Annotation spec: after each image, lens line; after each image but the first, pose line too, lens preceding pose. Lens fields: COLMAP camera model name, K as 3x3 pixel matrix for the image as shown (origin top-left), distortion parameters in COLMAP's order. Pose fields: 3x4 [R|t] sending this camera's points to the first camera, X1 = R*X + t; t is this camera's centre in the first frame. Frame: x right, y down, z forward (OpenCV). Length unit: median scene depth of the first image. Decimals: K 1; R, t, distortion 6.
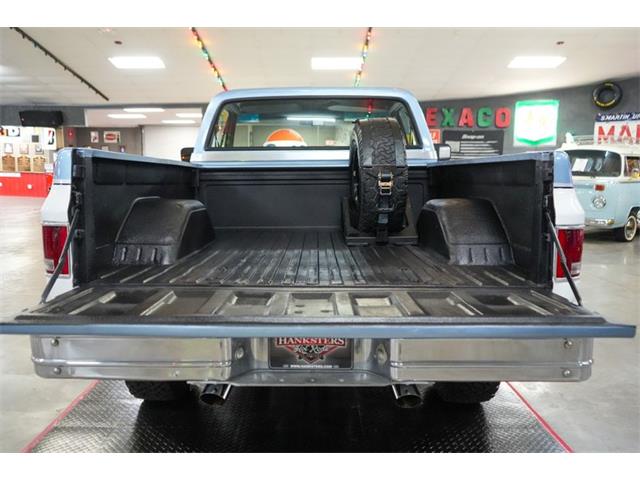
lens RADIAL K [[507.7, 0, 320.0], [0, 507.7, 240.0], [0, 0, 1]] dist [-0.012972, -0.002194]
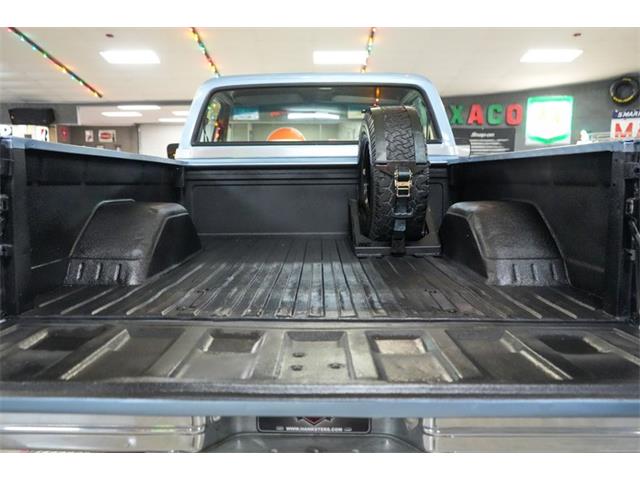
lens RADIAL K [[520.0, 0, 320.0], [0, 520.0, 240.0], [0, 0, 1]] dist [-0.004926, 0.003368]
pose [[0.999988, -0.000365, -0.004830, -0.003689], [0.000346, 0.999993, -0.003771, -0.016949], [0.004831, 0.003769, 0.999981, 0.164121]]
